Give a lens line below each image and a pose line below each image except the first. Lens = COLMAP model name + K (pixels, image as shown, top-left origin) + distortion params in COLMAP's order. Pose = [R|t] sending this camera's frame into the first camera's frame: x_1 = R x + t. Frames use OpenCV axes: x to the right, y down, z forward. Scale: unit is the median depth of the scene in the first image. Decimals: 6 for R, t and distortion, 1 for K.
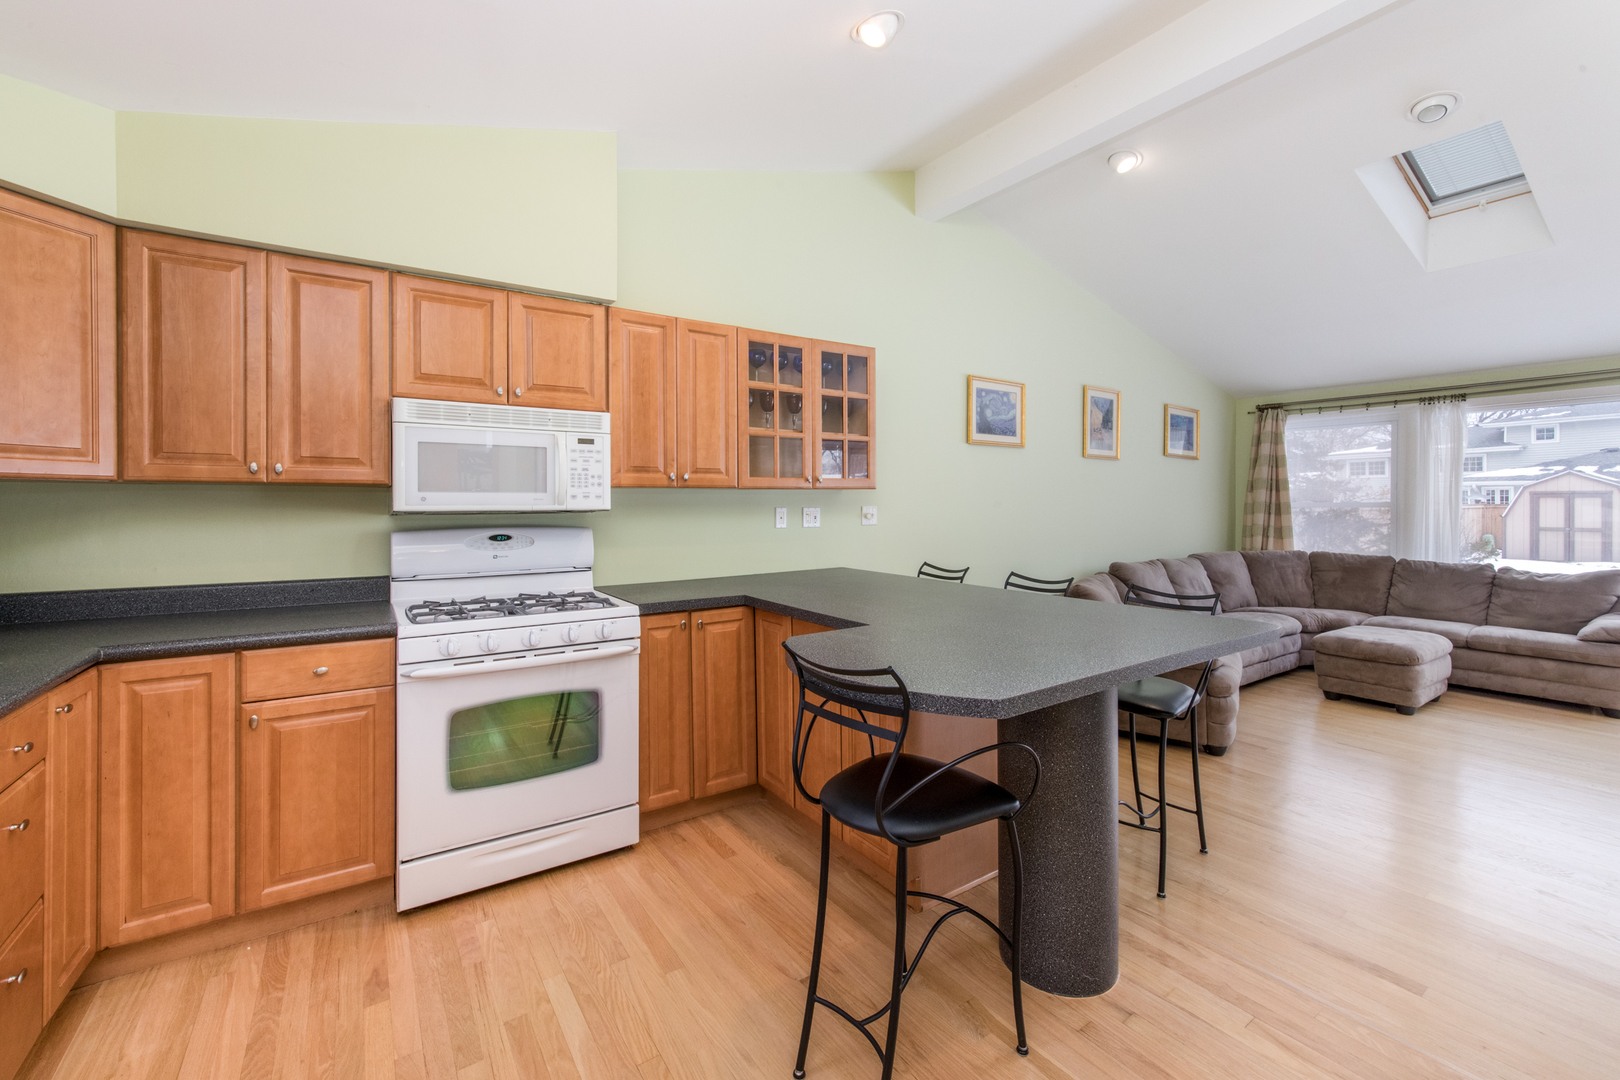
lens RADIAL K [[685.7, 0, 854.6], [0, 685.7, 503.5], [0, 0, 1]] dist [-0.001989, 0.002552]
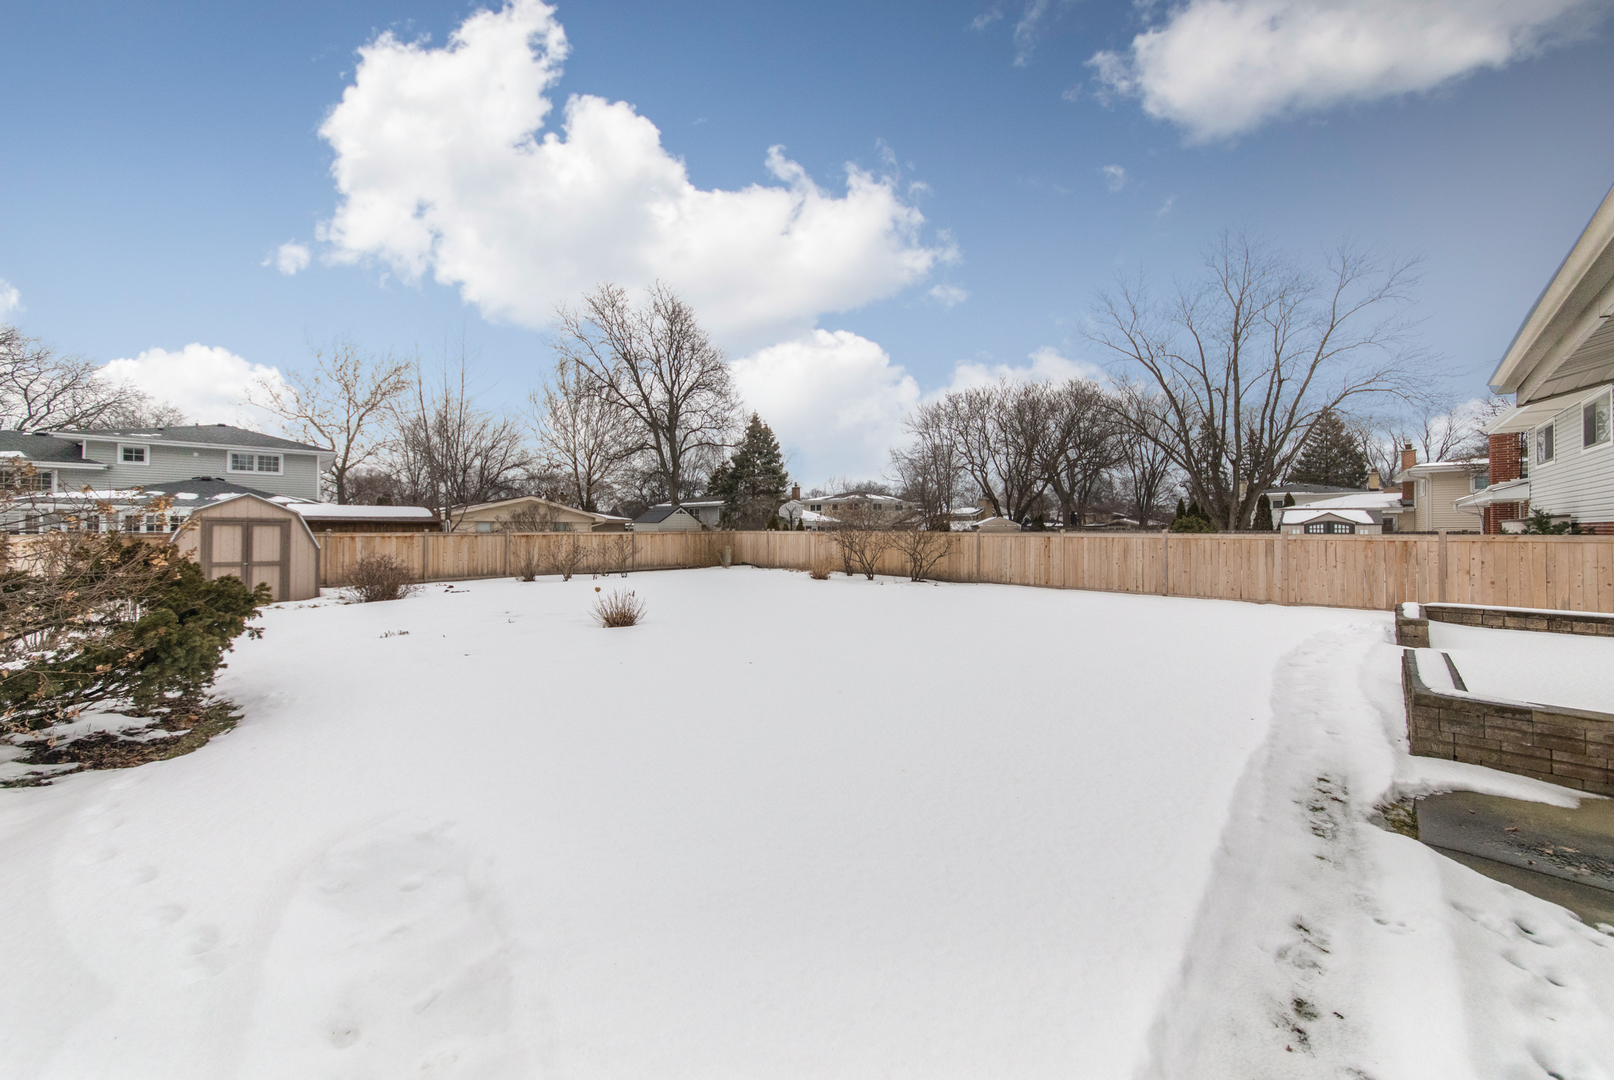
lens RADIAL K [[582.5, 0, 792.3], [0, 582.5, 537.2], [0, 0, 1]] dist [-0.000168, 0.000112]
pose [[-0.115215, -0.008349, 0.993306, 1.038026], [-0.001994, 0.999965, 0.008173, -0.008977], [-0.993339, -0.001039, -0.115227, 1.622452]]
